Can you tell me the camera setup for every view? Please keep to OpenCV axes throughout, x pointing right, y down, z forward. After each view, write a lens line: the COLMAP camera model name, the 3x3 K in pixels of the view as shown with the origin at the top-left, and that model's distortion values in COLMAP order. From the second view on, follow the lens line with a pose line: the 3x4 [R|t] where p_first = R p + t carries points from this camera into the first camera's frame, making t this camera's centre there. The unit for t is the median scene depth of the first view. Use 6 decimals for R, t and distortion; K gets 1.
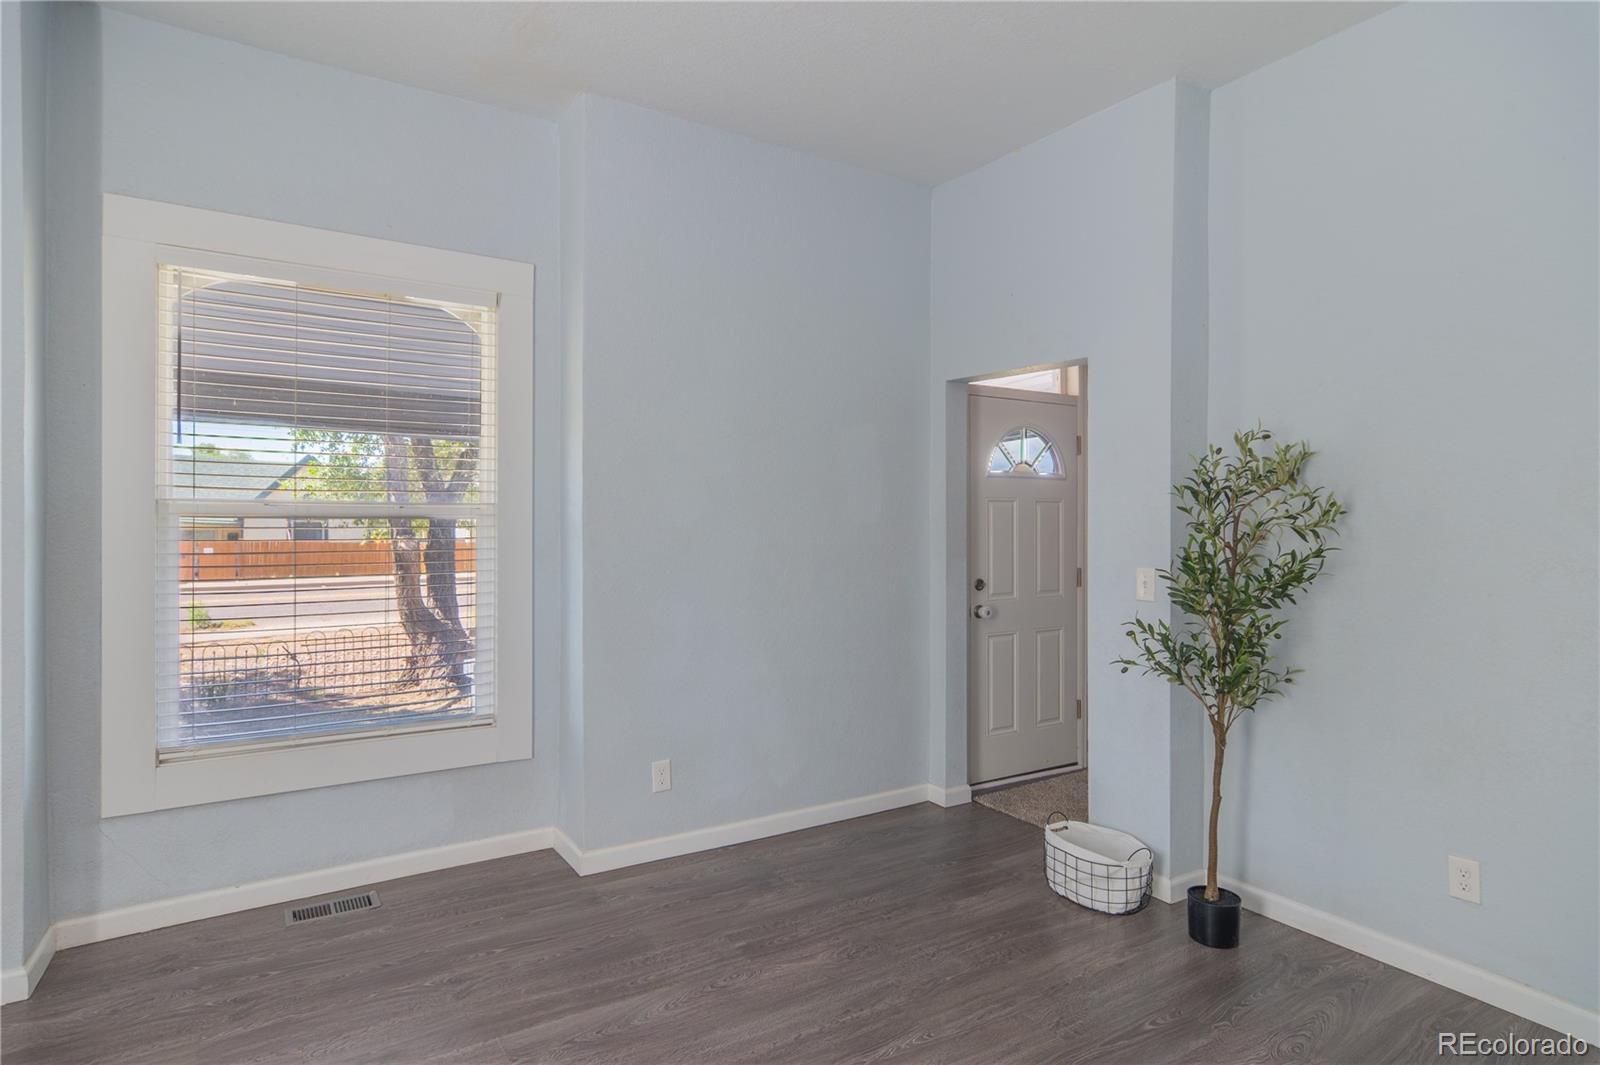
lens RADIAL K [[865.1, 0, 793.1], [0, 865.1, 525.1], [0, 0, 1]] dist [-0.011580, 0.006721]
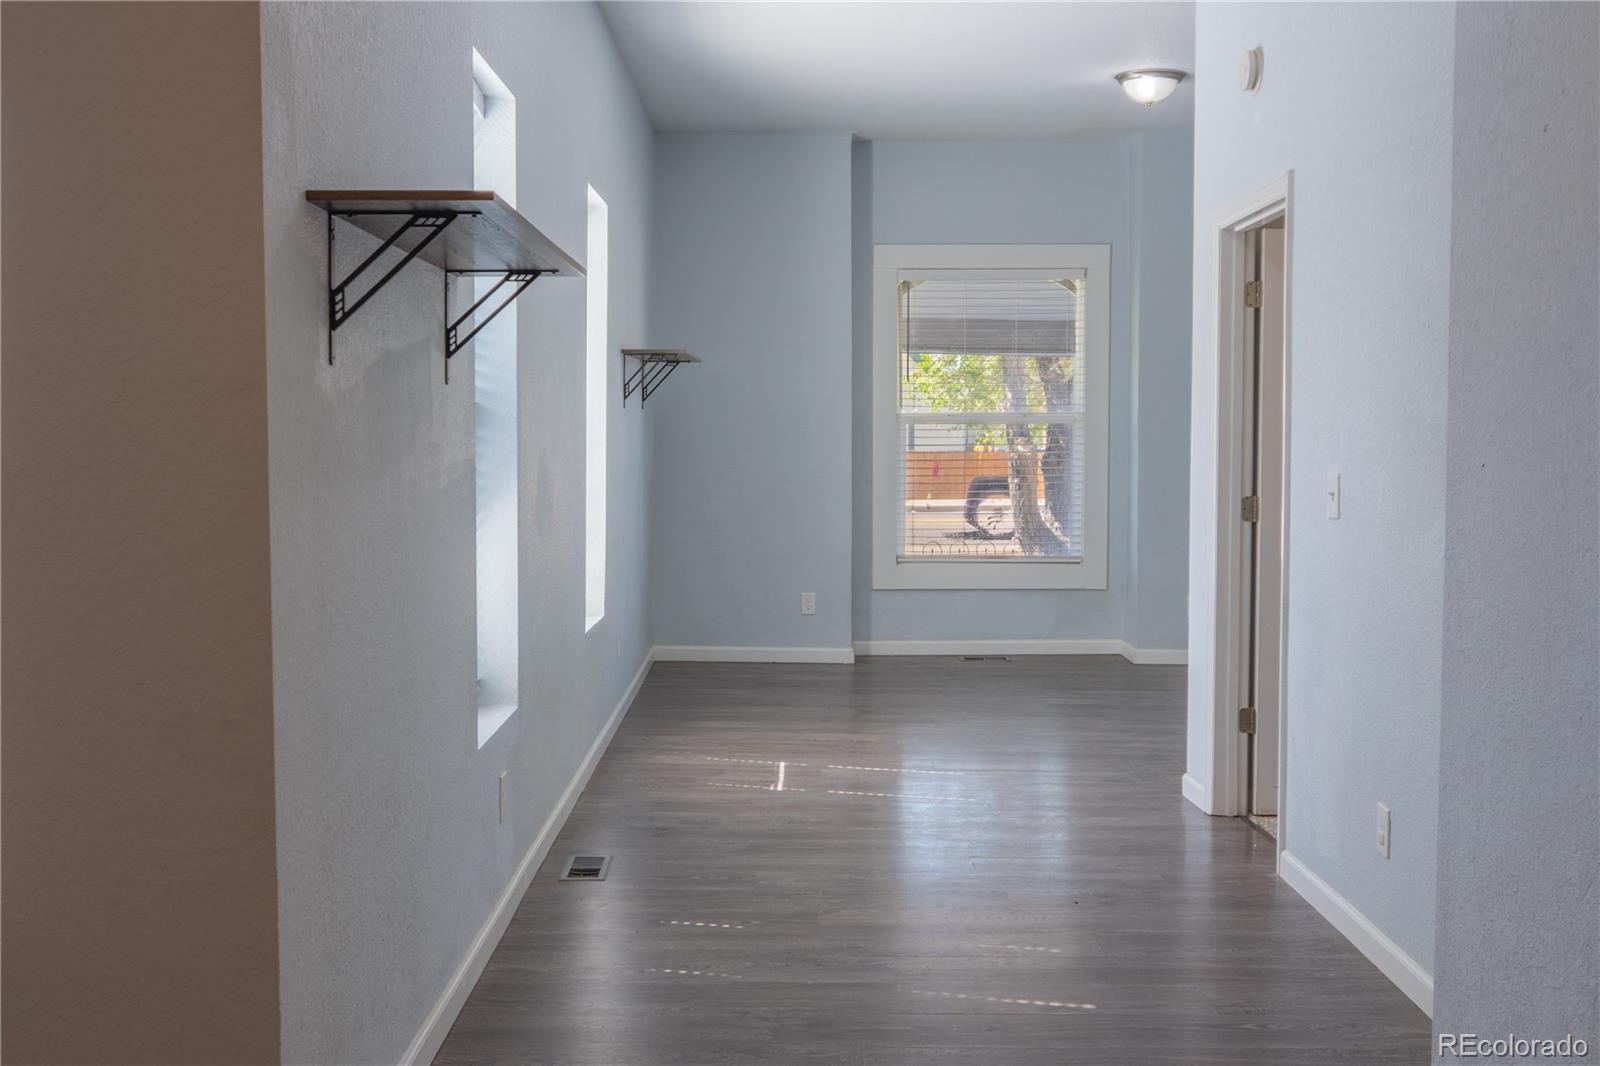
lens RADIAL K [[1649.6, 0, 803.7], [0, 1649.6, 529.0], [0, 0, 1]] dist [-0.012867, 0.000000]
pose [[0.852460, 0.028564, -0.522012, 0.729950], [0.004865, 0.998030, 0.062556, -0.006458], [0.522771, -0.055866, 0.850641, -1.667512]]
